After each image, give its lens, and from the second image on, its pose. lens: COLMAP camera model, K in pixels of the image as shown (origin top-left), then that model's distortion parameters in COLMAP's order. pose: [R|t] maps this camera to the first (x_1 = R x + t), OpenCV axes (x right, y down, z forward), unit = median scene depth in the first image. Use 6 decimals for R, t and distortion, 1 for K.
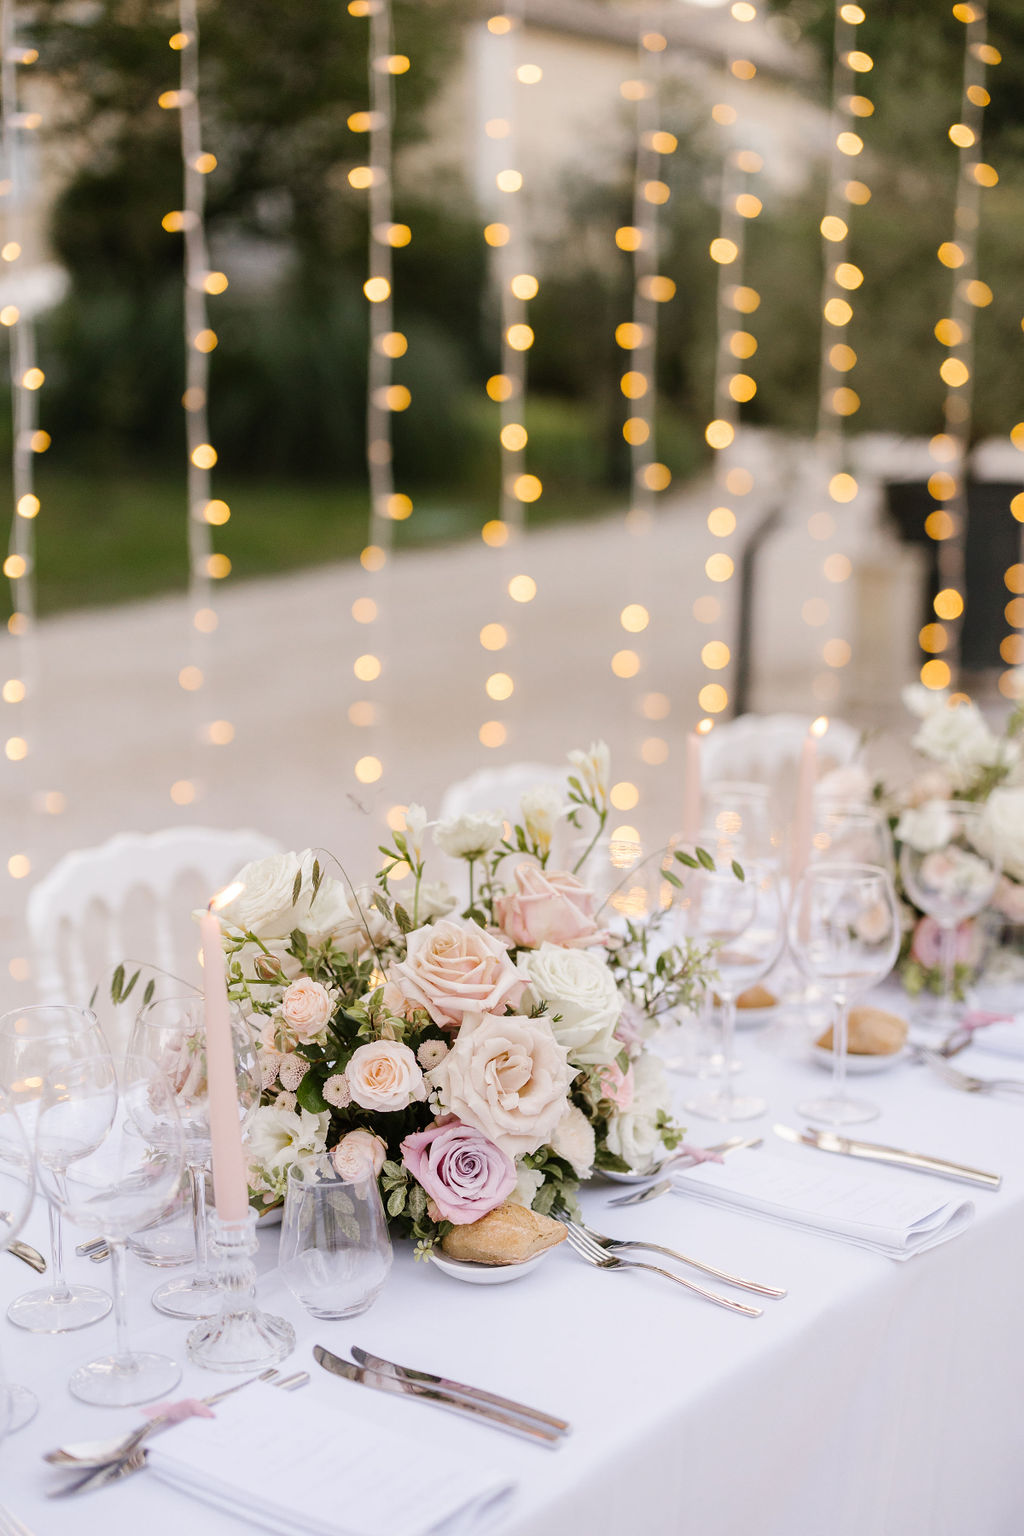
lens RADIAL K [[2259.9, 0, 516.1], [0, 2259.9, 773.5], [0, 0, 1]] dist [0.005483, 0.000000]
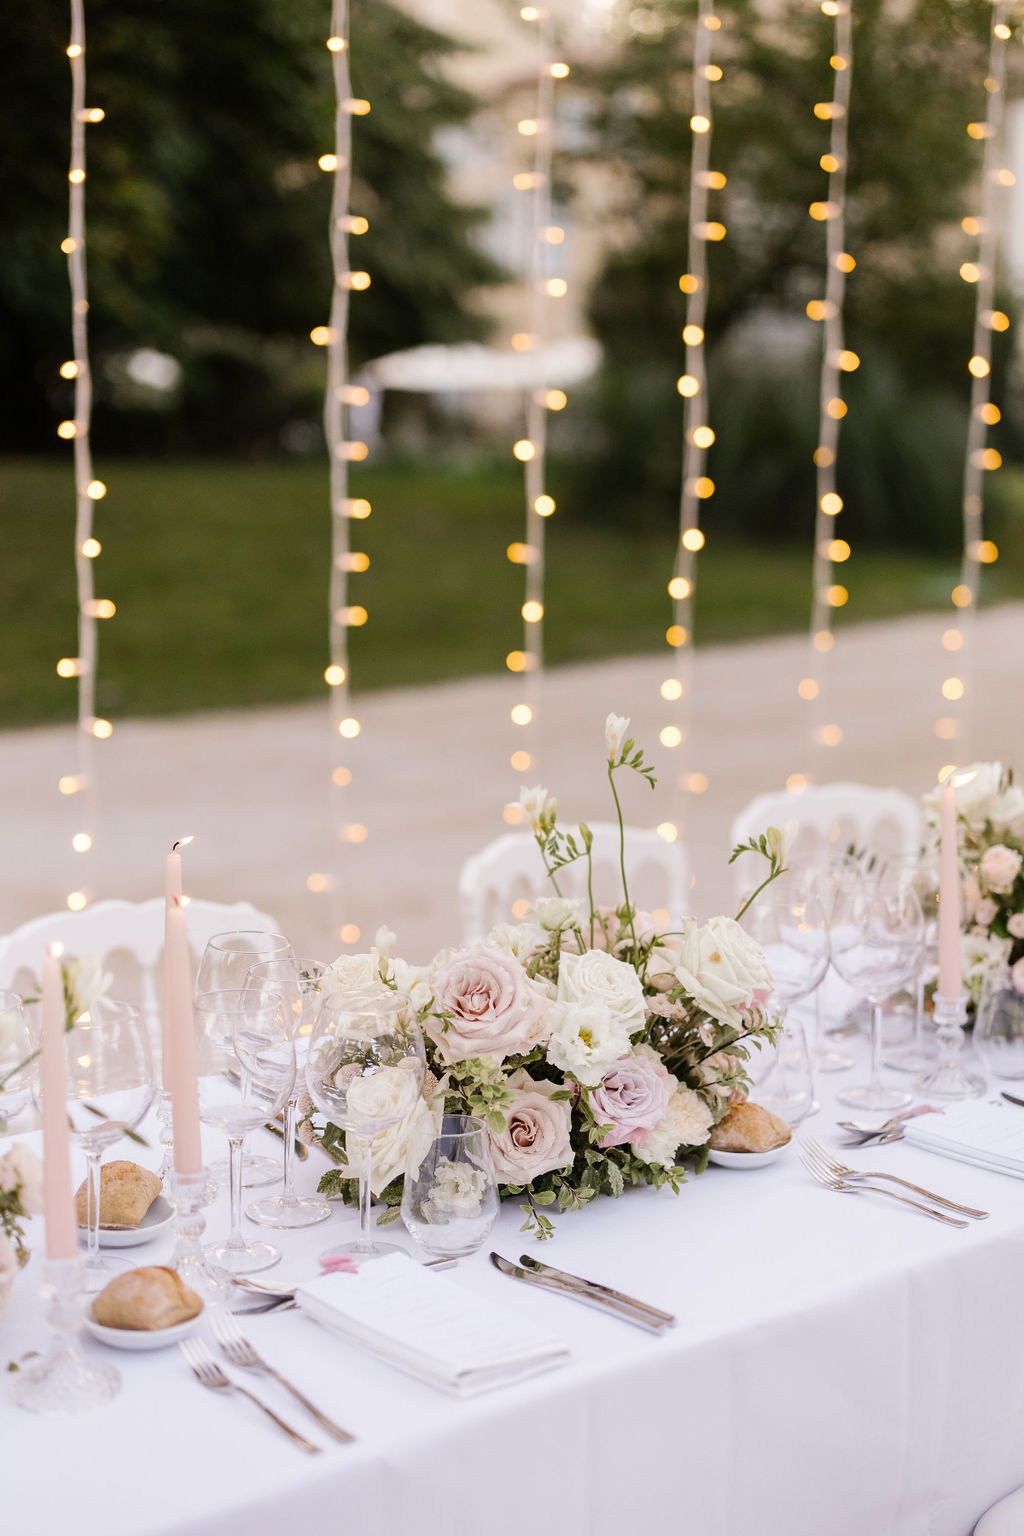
lens RADIAL K [[2259.9, 0, 514.0], [0, 2259.9, 767.8], [0, 0, 1]] dist [0.005483, 0.000000]
pose [[0.975501, 0.043432, -0.215665, -0.039457], [-0.050407, 0.998365, -0.026944, 0.043487], [0.214143, 0.037155, 0.976095, -0.219409]]
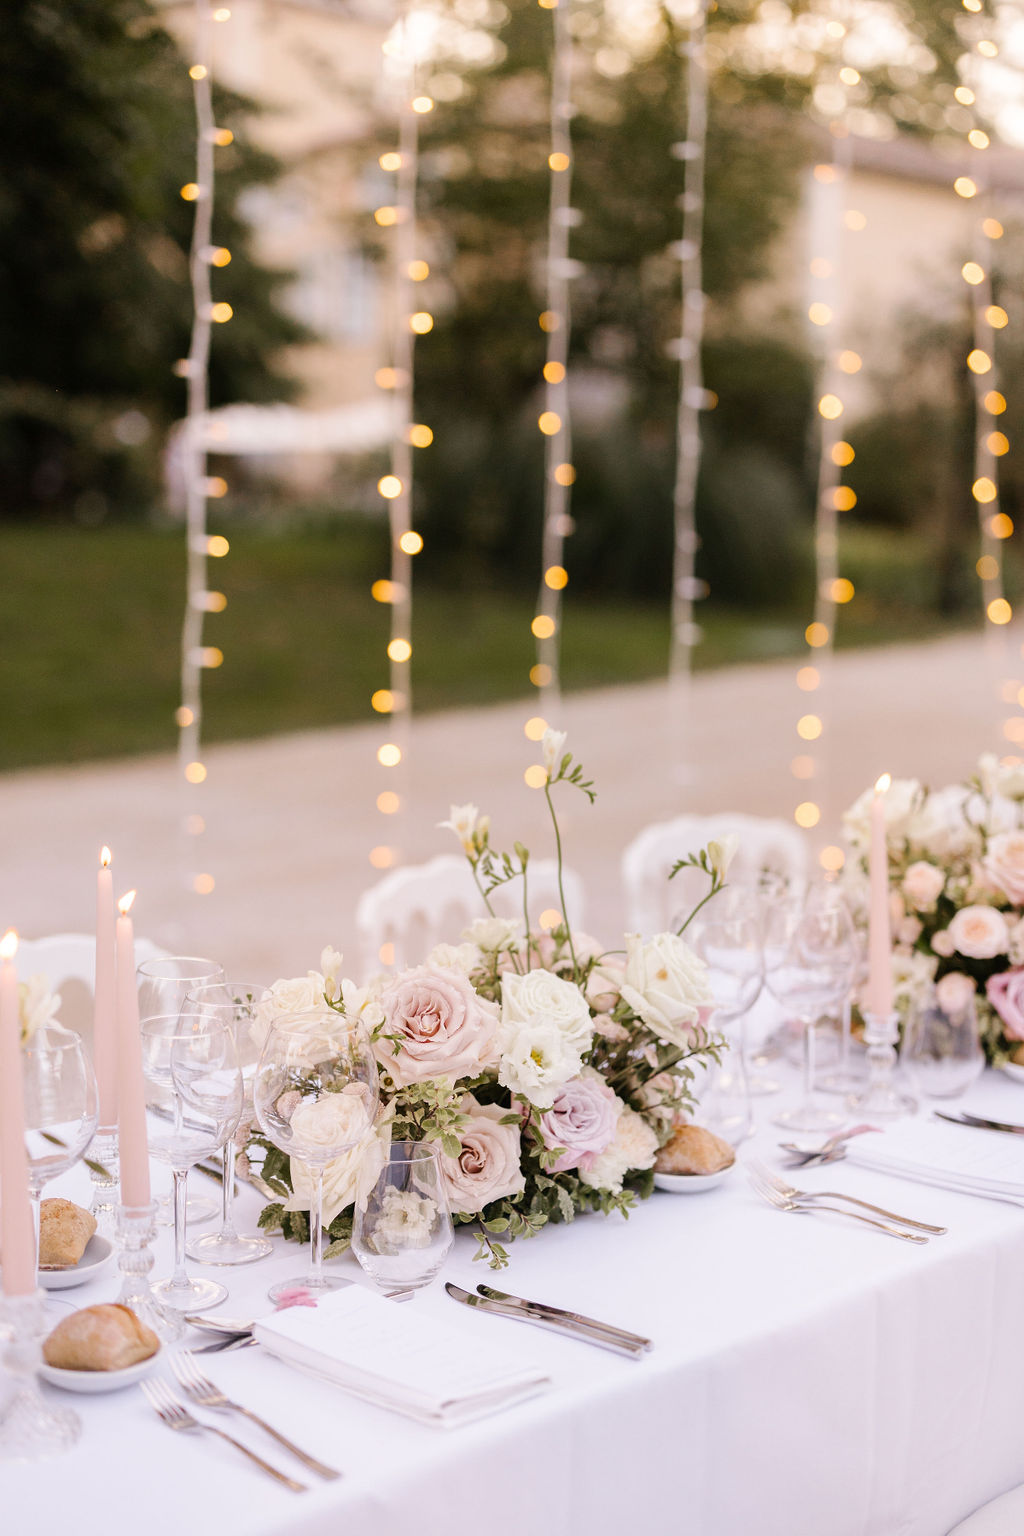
lens RADIAL K [[2259.9, 0, 502.1], [0, 2259.9, 763.3], [0, 0, 1]] dist [0.005483, 0.000000]
pose [[0.990263, 0.025837, -0.136788, -0.074445], [-0.034314, 0.997609, -0.059982, 0.055933], [0.134911, 0.064092, 0.988783, -0.209763]]
